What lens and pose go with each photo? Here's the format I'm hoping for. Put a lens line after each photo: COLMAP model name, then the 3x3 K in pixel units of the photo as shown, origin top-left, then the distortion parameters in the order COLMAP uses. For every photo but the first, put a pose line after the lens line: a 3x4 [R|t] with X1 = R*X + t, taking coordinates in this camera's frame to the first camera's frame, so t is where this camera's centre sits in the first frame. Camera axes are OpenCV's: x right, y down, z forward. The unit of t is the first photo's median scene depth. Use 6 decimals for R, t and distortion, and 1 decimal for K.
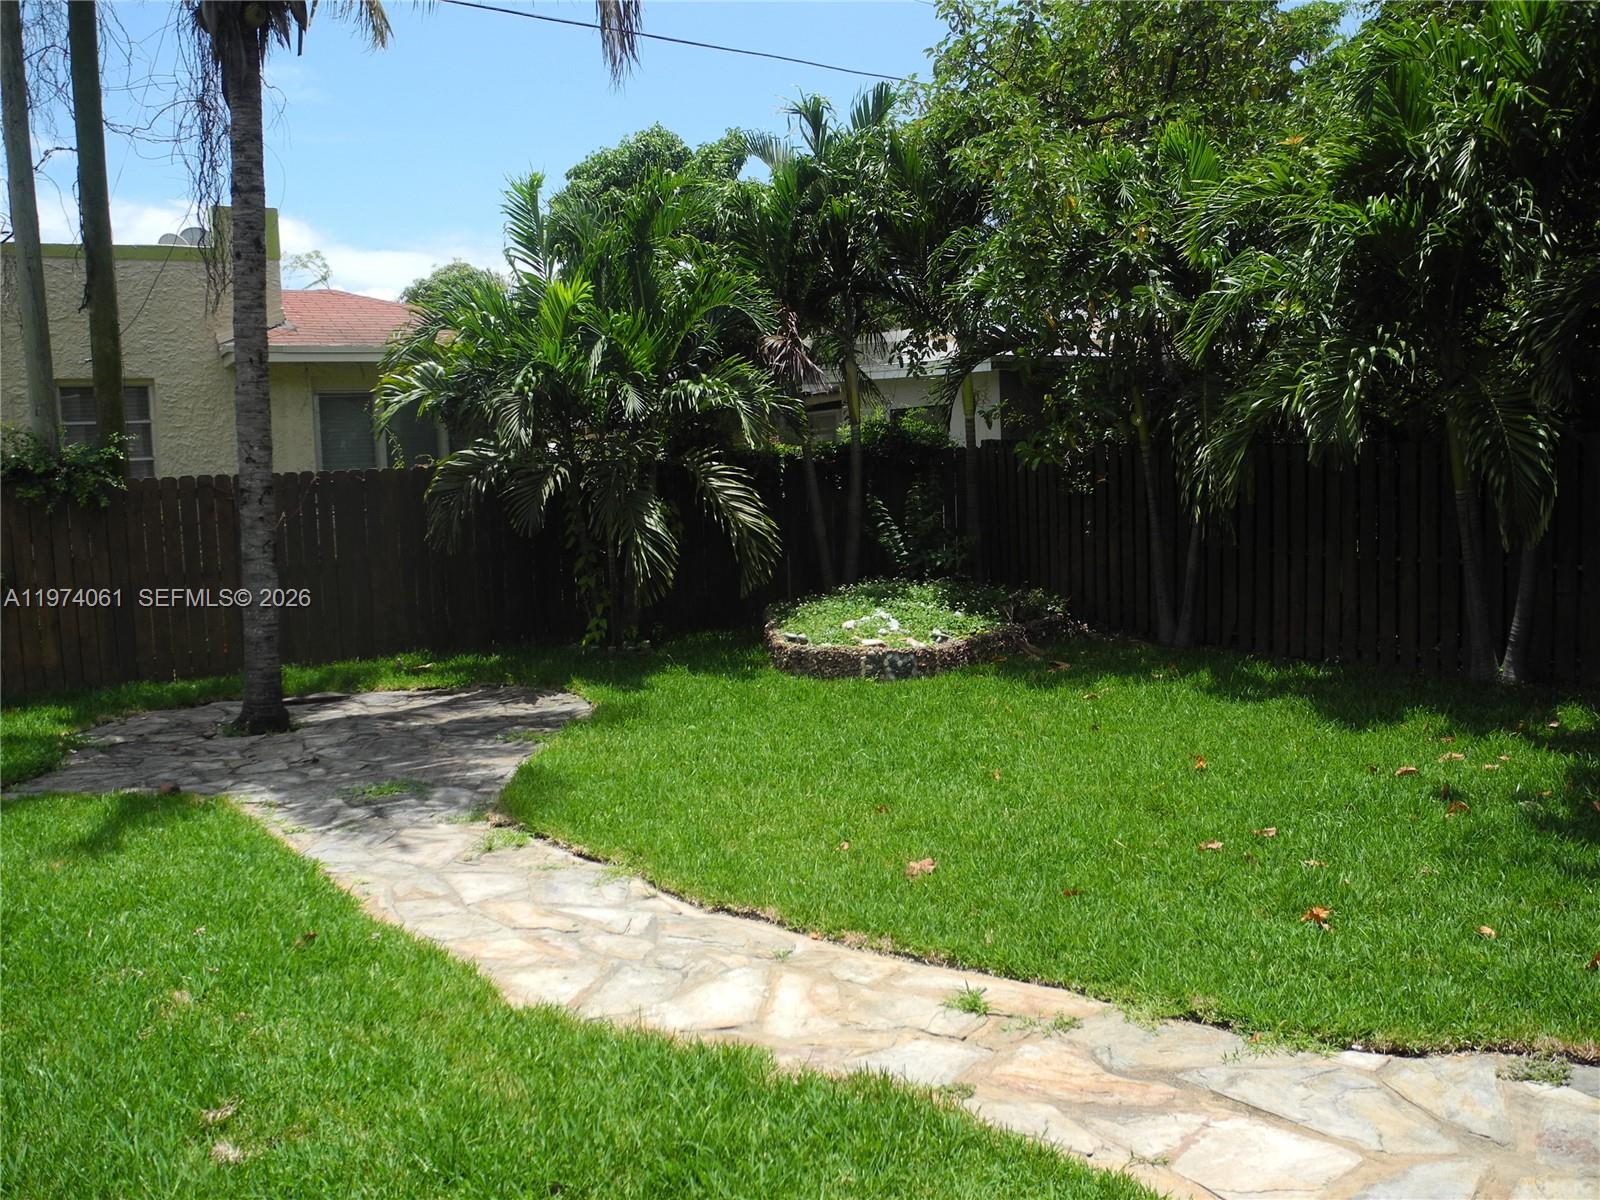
lens RADIAL K [[1288.3, 0, 800.6], [0, 1288.3, 603.7], [0, 0, 1]] dist [-0.102804, 0.049102]
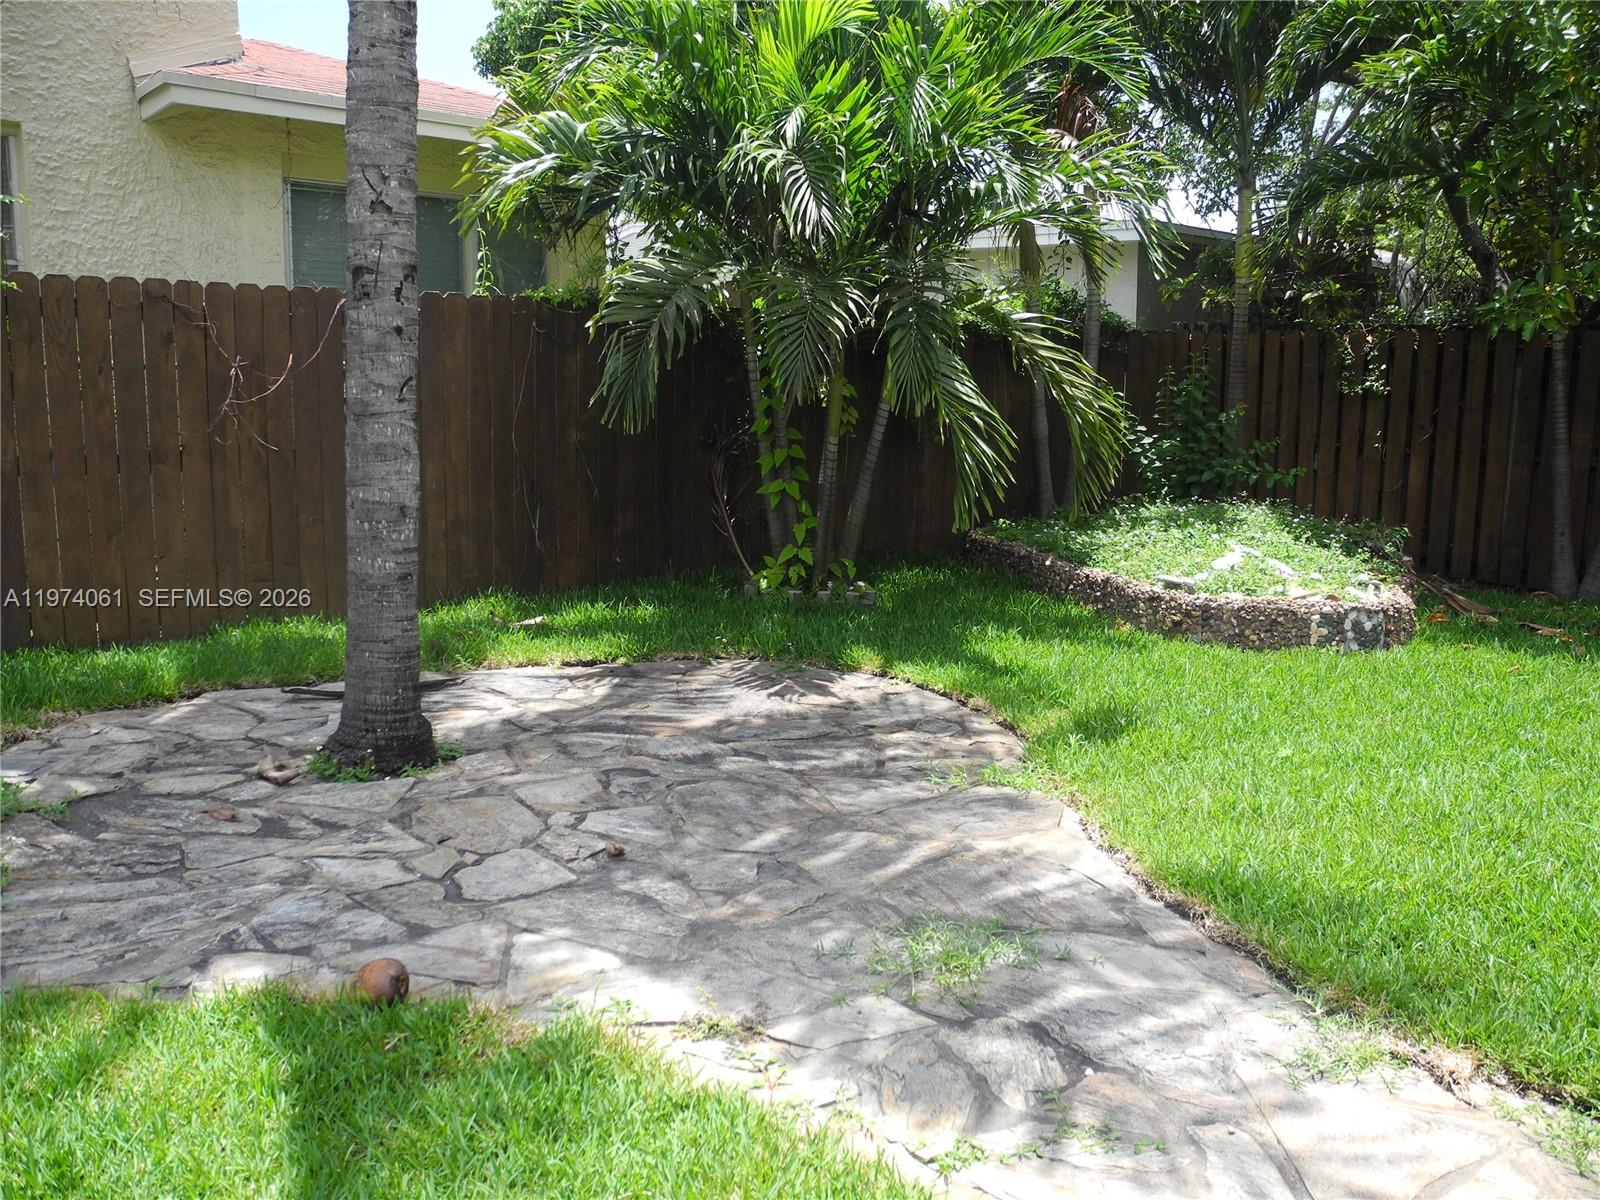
lens RADIAL K [[1288.3, 0, 800.9], [0, 1288.3, 597.3], [0, 0, 1]] dist [-0.102804, 0.049102]
pose [[0.981253, 0.010322, 0.192449, -0.323611], [-0.019729, 0.998699, 0.047028, 0.007632], [-0.191713, -0.049943, 0.980179, 0.431716]]
